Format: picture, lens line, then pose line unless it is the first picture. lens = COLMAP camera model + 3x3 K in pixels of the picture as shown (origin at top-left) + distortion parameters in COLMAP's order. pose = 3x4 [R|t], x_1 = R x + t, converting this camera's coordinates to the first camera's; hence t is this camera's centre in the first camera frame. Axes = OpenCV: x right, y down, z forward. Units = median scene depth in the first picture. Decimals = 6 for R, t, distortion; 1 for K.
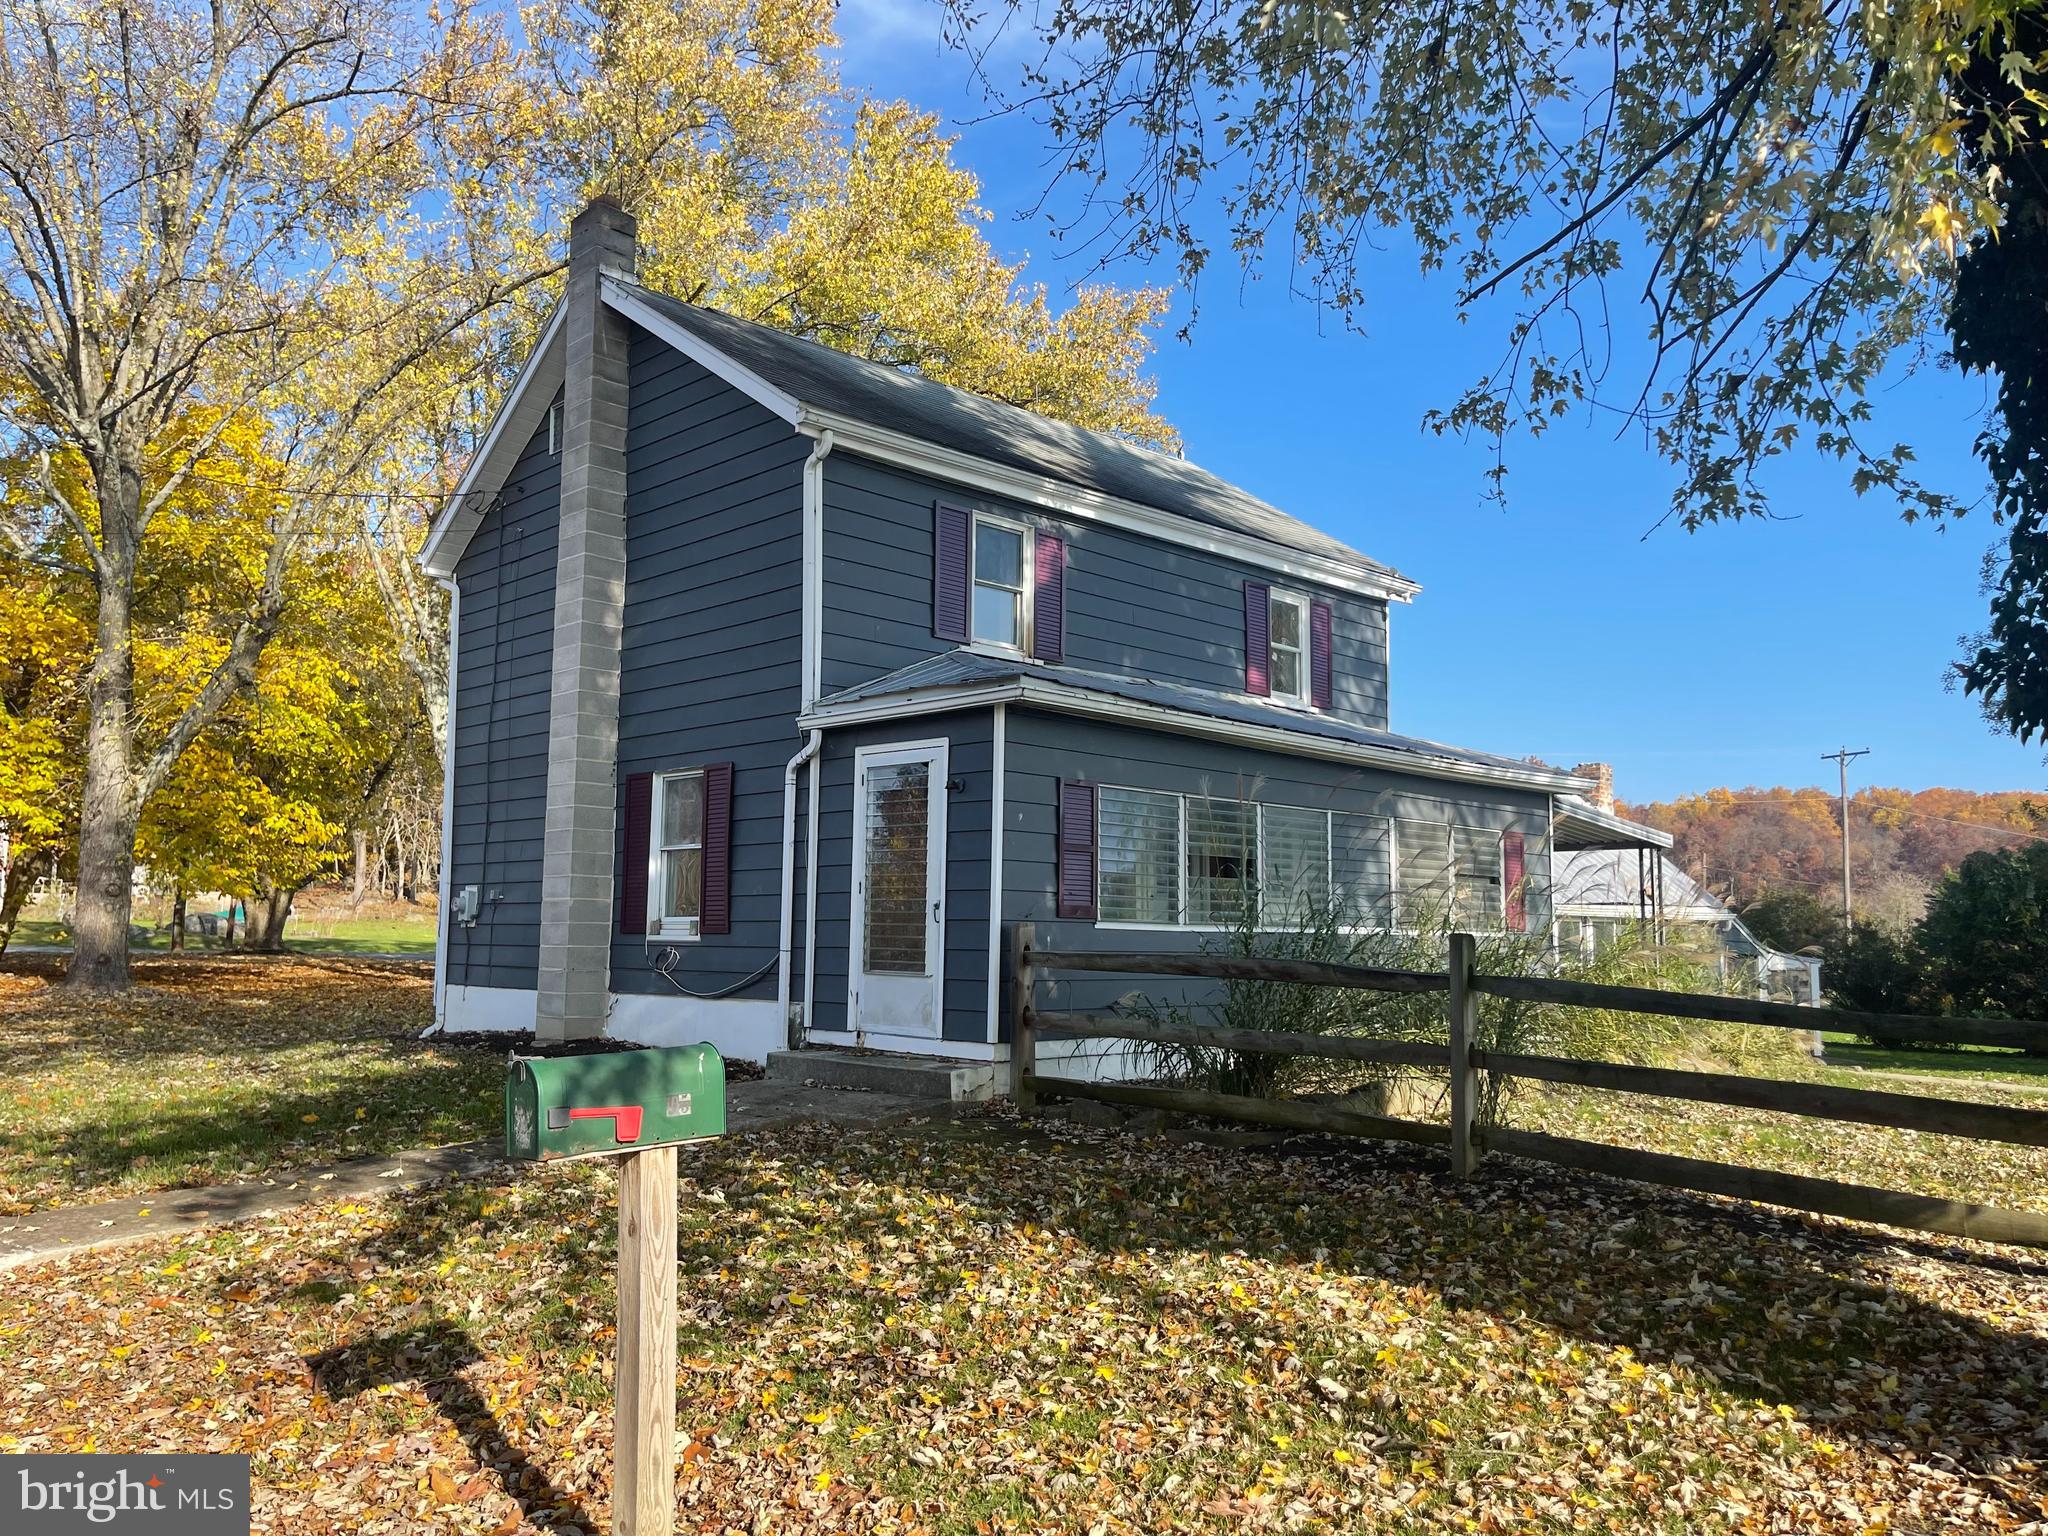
lens RADIAL K [[1579.4, 0, 1024.0], [0, 1579.4, 768.0], [0, 0, 1]] dist [0.076739, 0.000459]
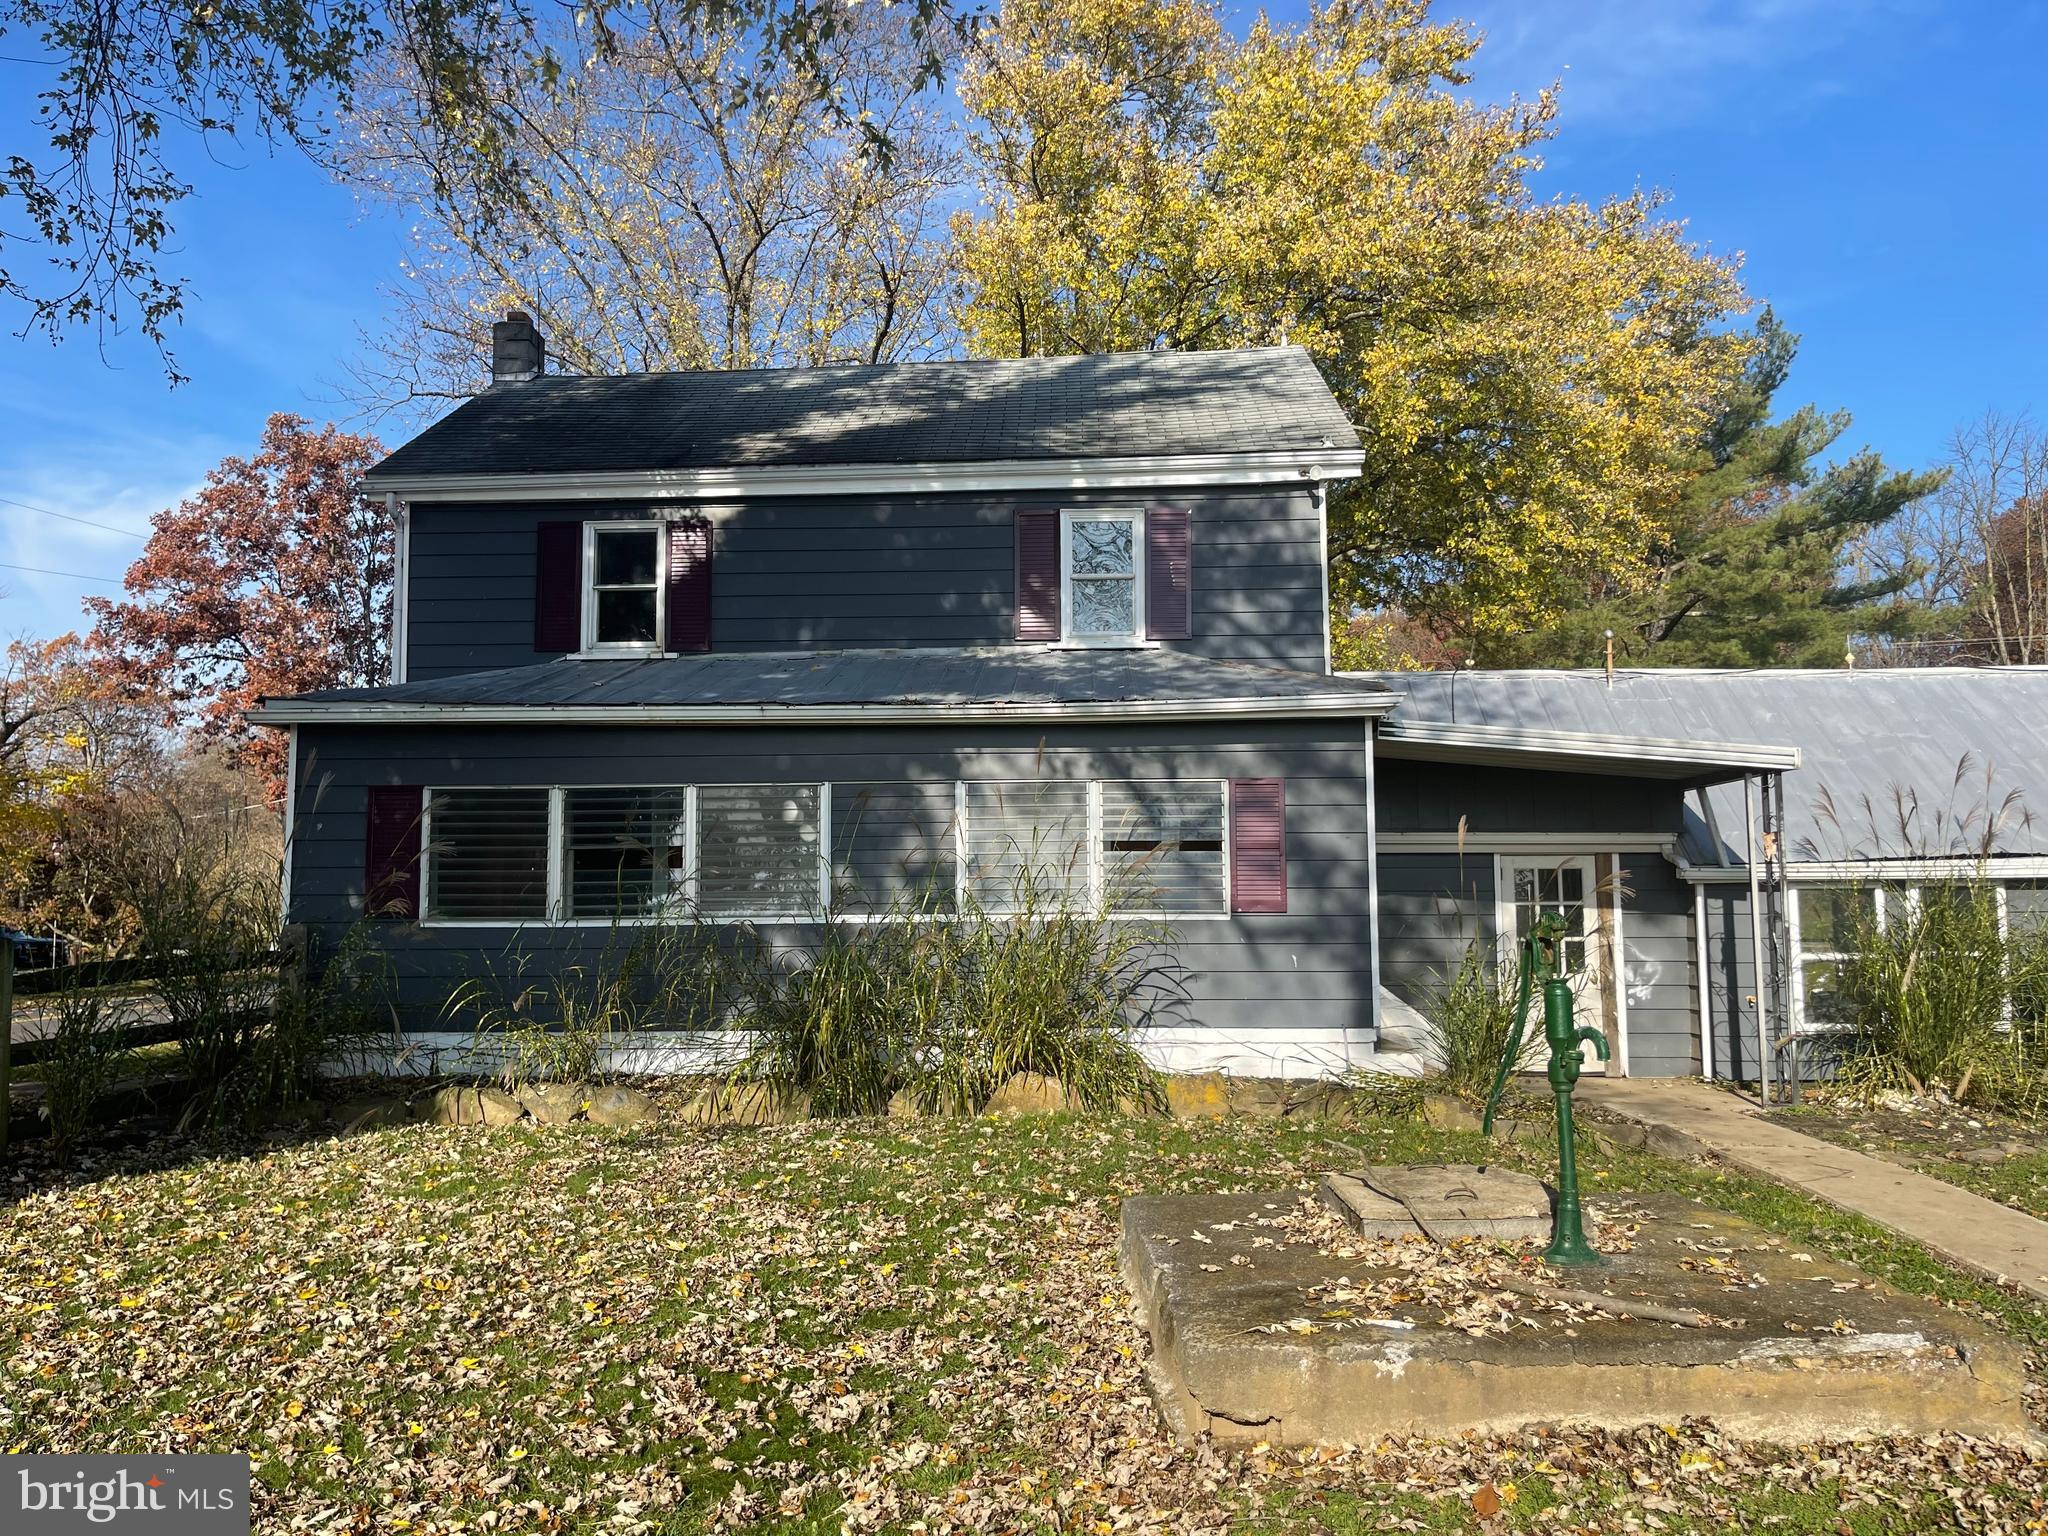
lens RADIAL K [[1579.4, 0, 1024.0], [0, 1579.4, 768.0], [0, 0, 1]] dist [0.076739, 0.000459]
pose [[0.666448, -0.084942, -0.740697, 0.802636], [0.092813, 0.995213, -0.030620, 0.049487], [0.739752, -0.048340, 0.671141, 0.439992]]
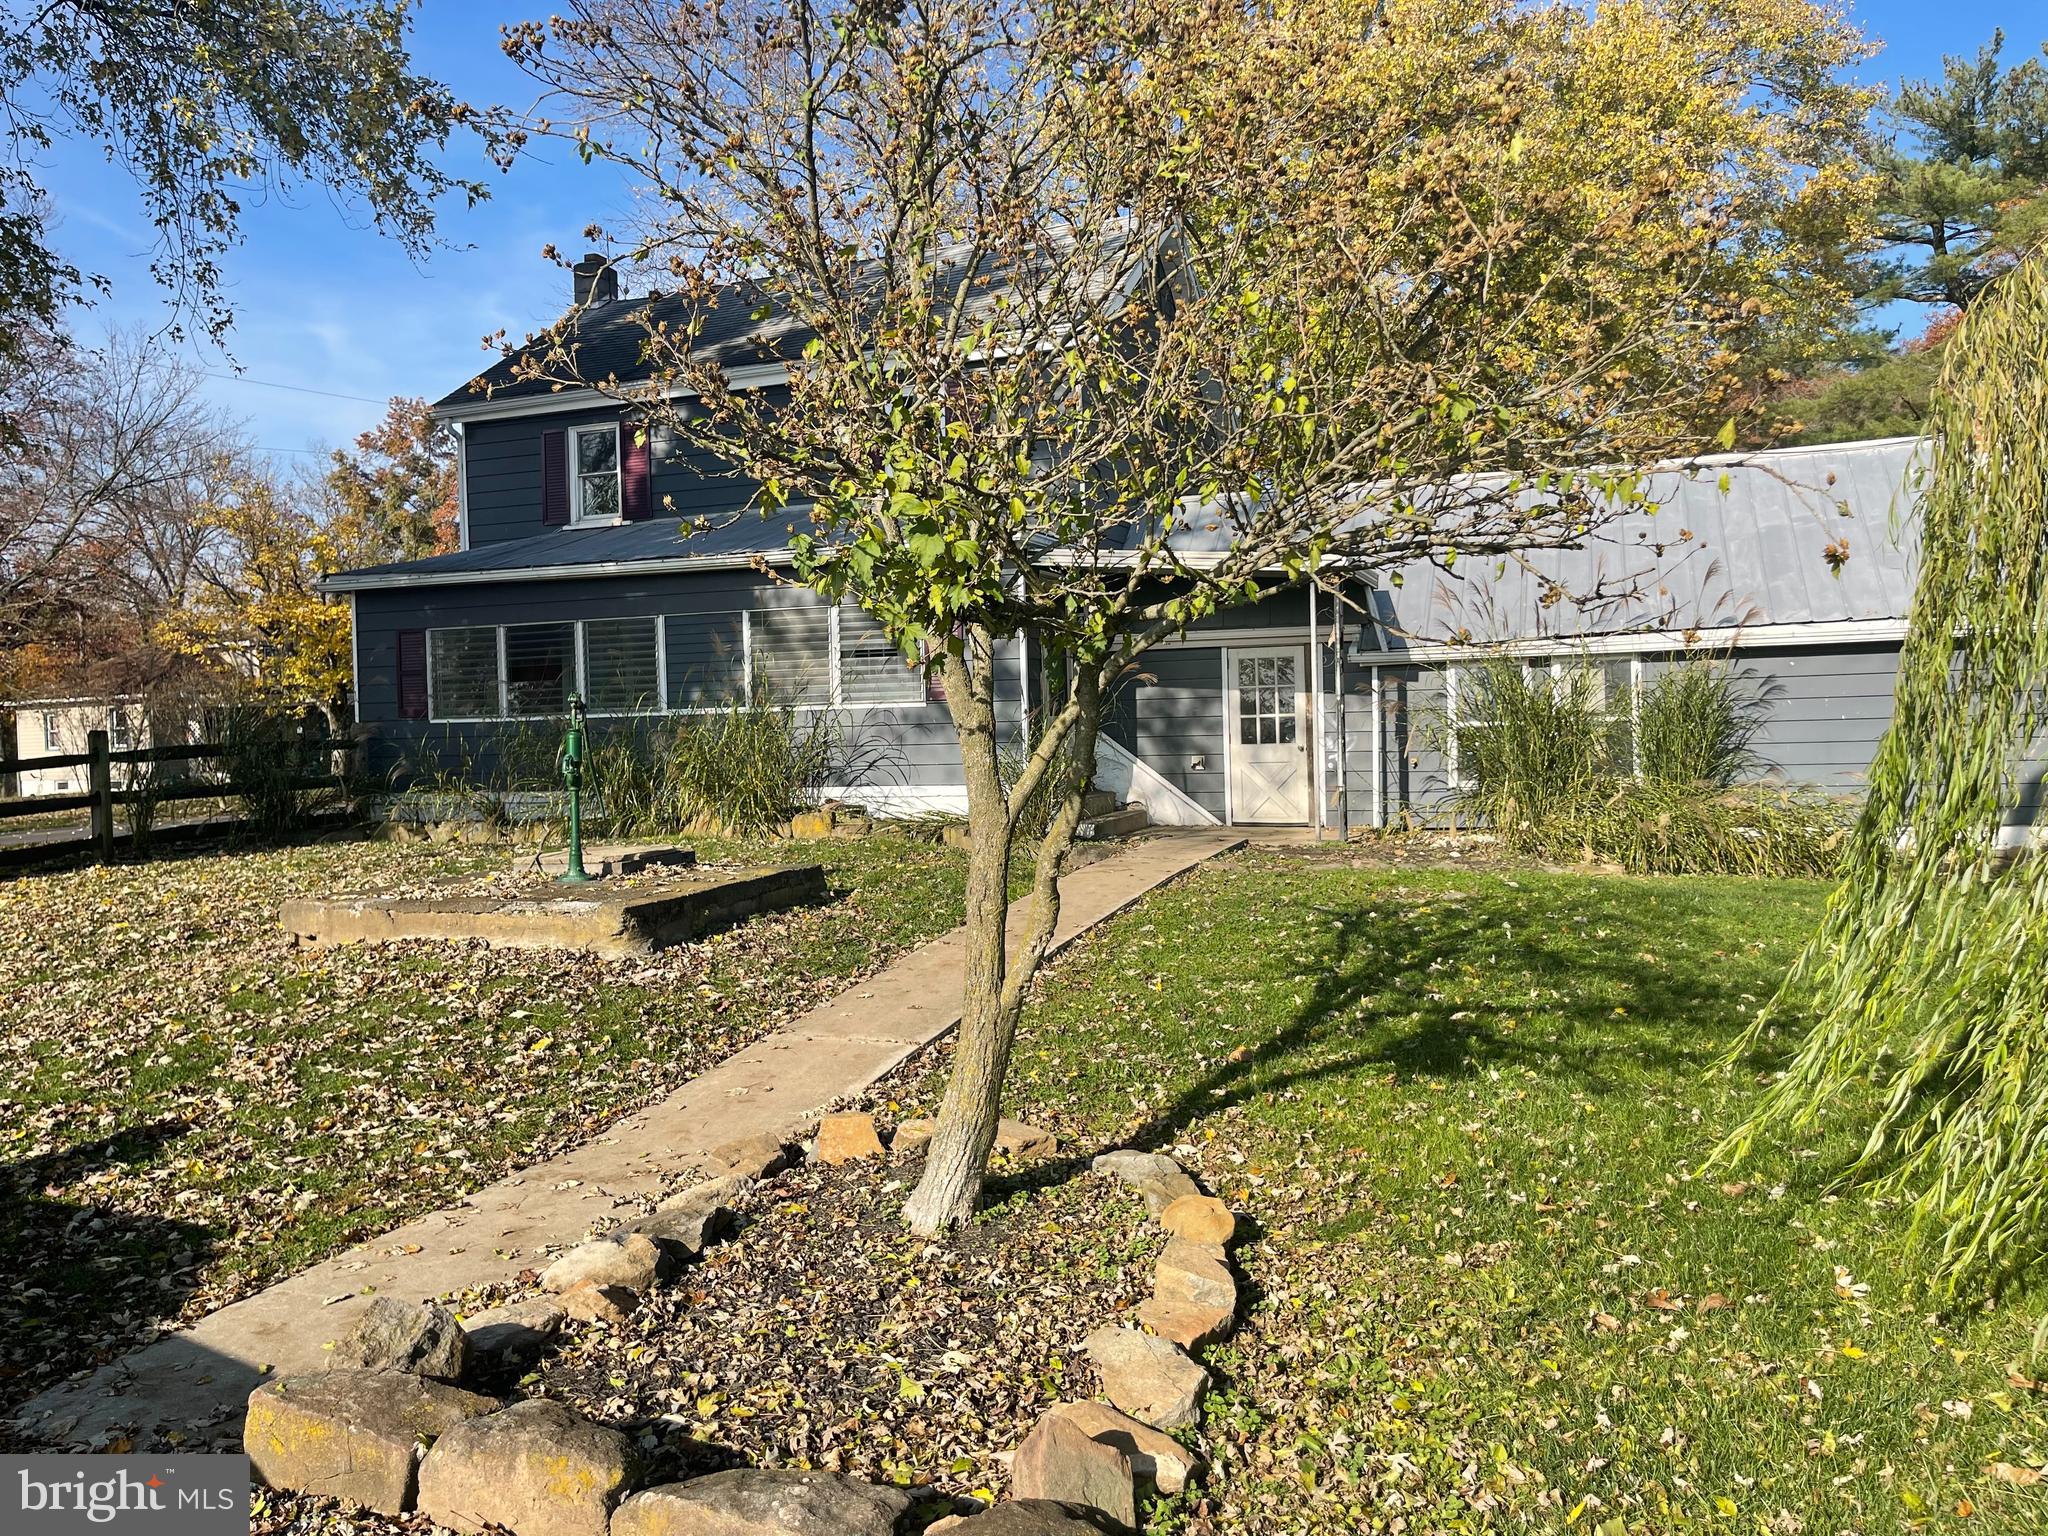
lens RADIAL K [[1579.4, 0, 1024.0], [0, 1579.4, 768.0], [0, 0, 1]] dist [0.076739, 0.000459]
pose [[0.386550, 0.004449, -0.922258, 1.260663], [0.127238, 0.990169, 0.058107, 0.095491], [0.913449, -0.139808, 0.382184, 0.677411]]
